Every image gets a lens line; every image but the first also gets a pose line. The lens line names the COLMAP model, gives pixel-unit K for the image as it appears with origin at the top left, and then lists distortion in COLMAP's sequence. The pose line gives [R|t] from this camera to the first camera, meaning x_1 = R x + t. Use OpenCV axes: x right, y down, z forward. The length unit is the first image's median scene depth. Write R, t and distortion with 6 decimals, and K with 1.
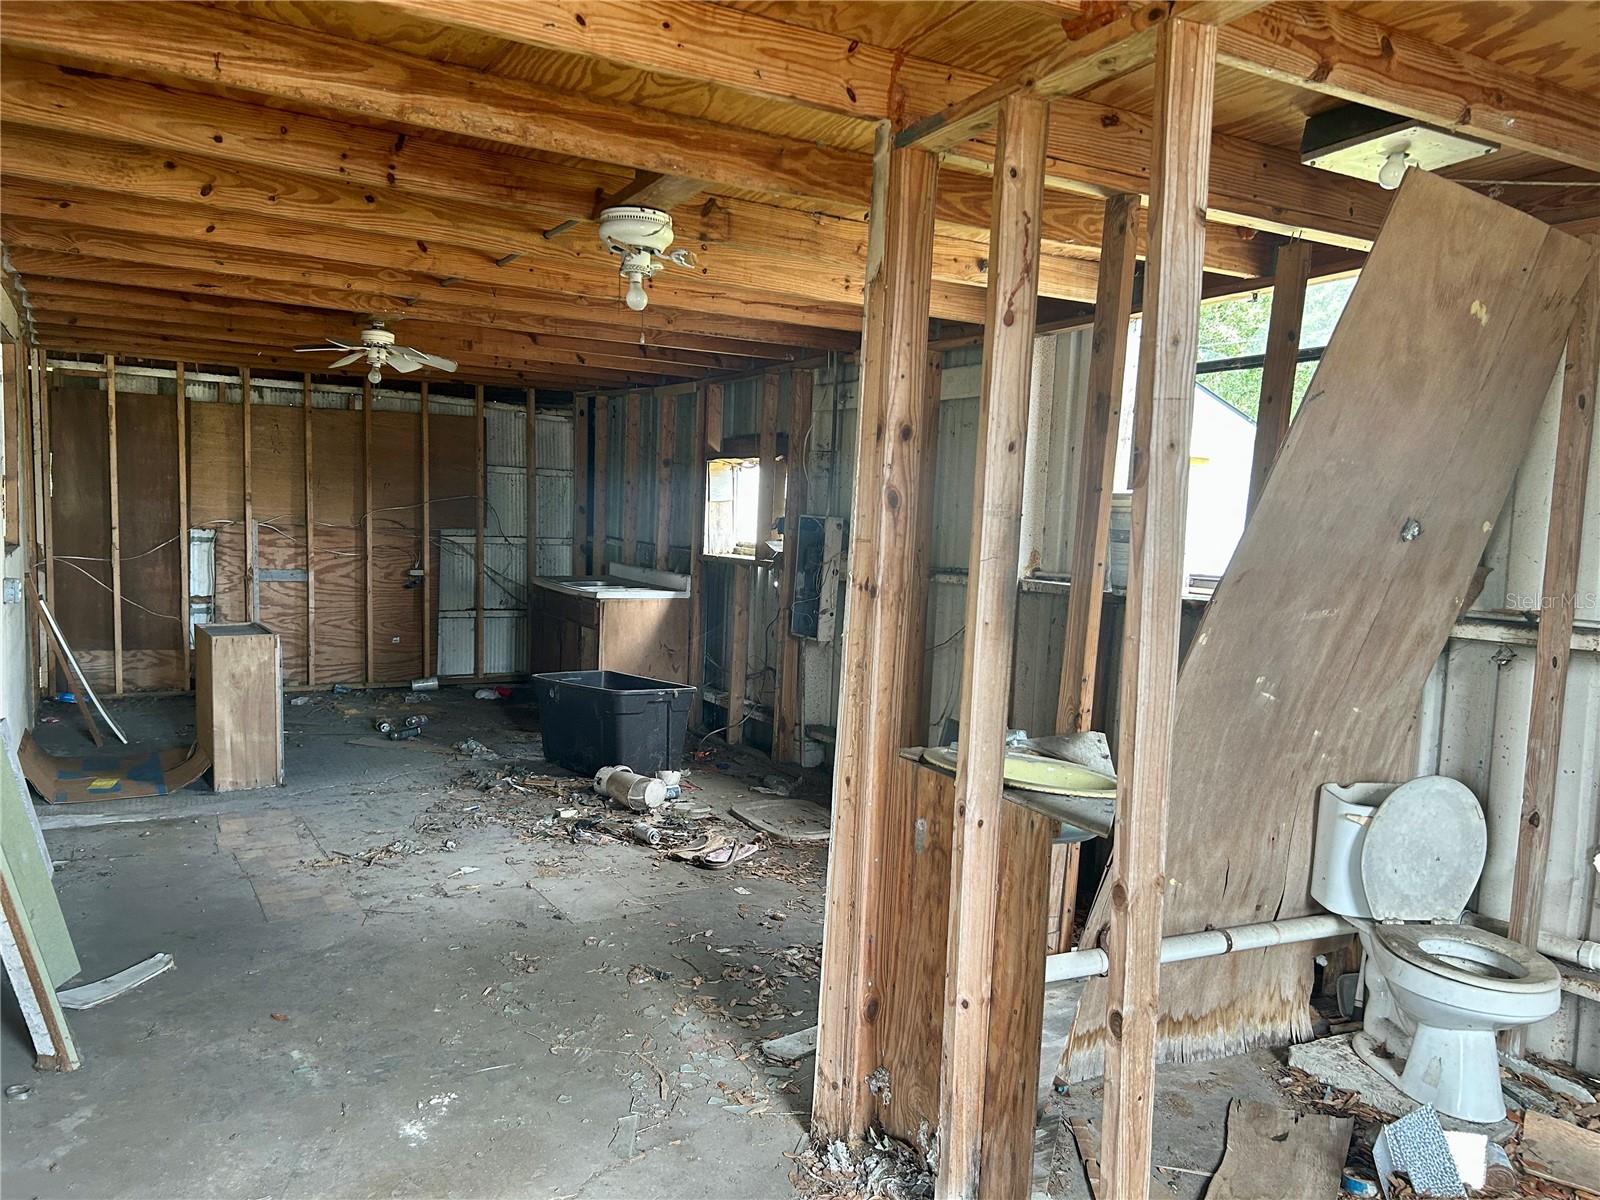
lens RADIAL K [[1204.7, 0, 803.8], [0, 1204.7, 647.6], [0, 0, 1]] dist [-0.009692, -0.007030]
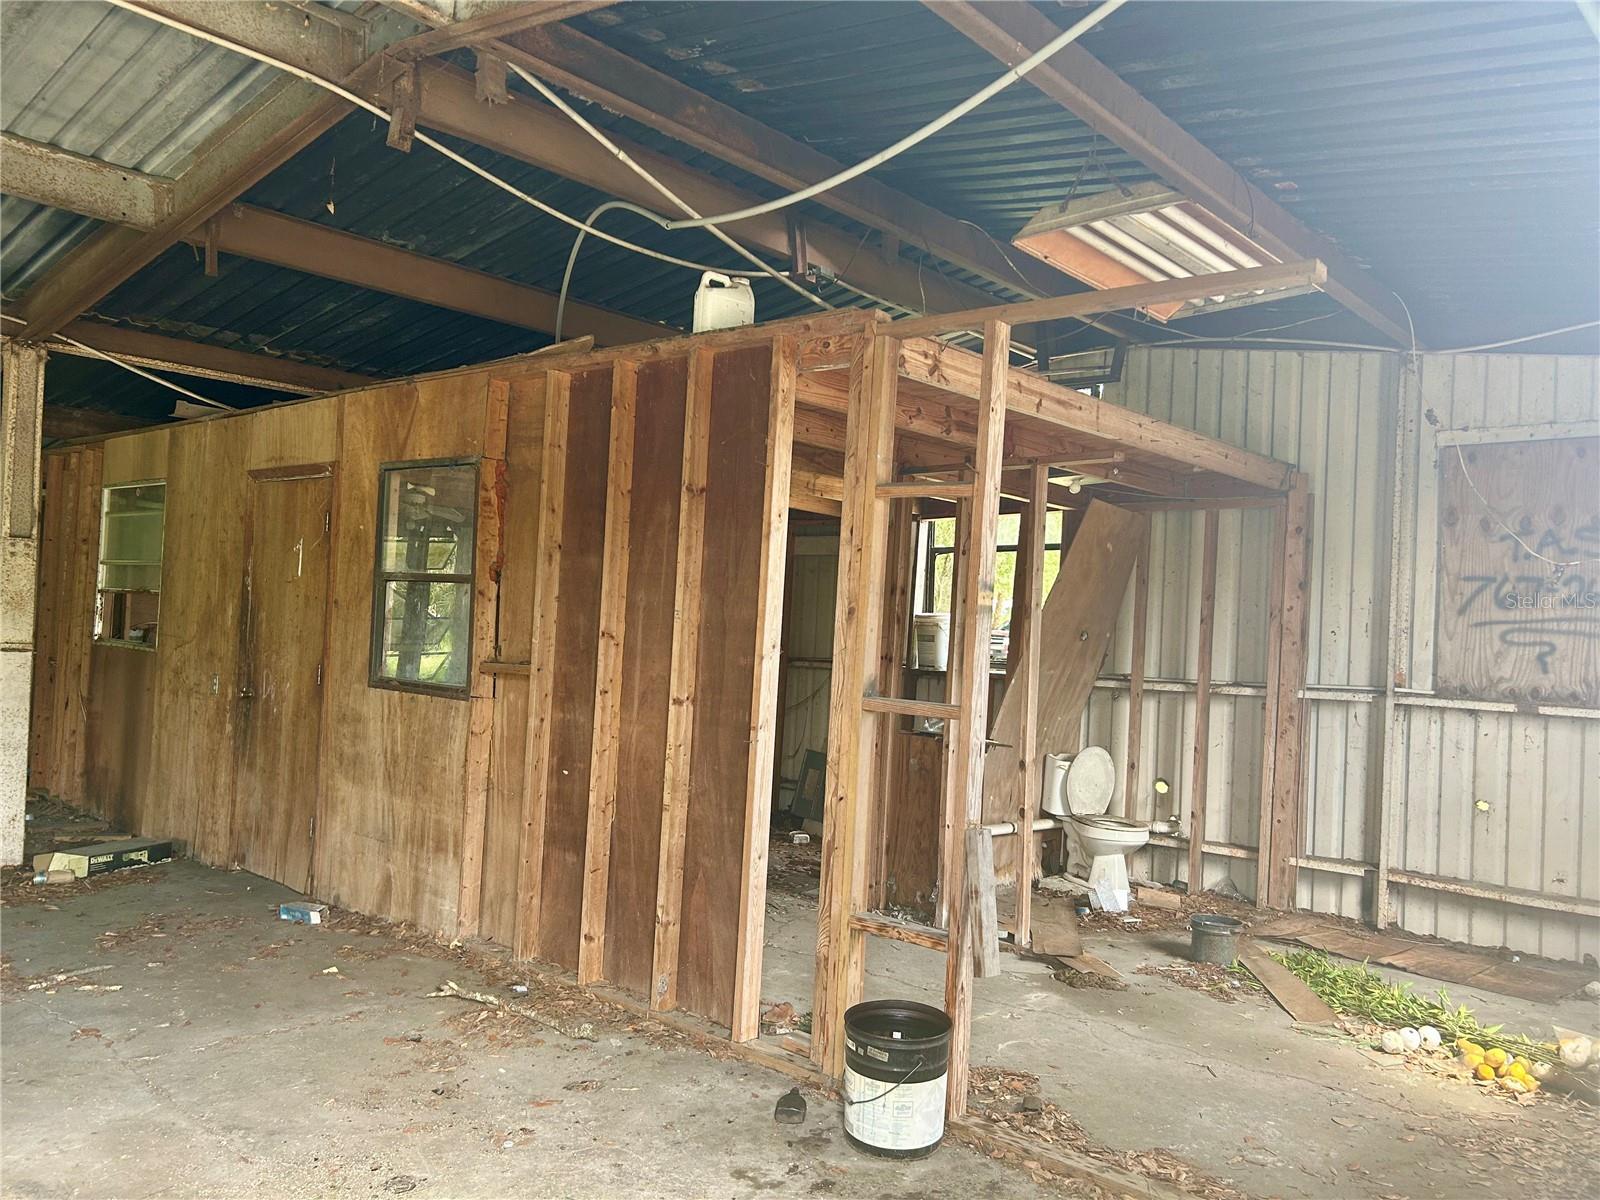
lens RADIAL K [[1187.8, 0, 803.5], [0, 1187.8, 625.7], [0, 0, 1]] dist [-0.107951, 0.004233]
pose [[0.946611, 0.012704, 0.322128, -0.671411], [0.021010, 0.994668, -0.100966, 0.092016], [-0.321693, 0.102343, 0.941297, -0.877912]]
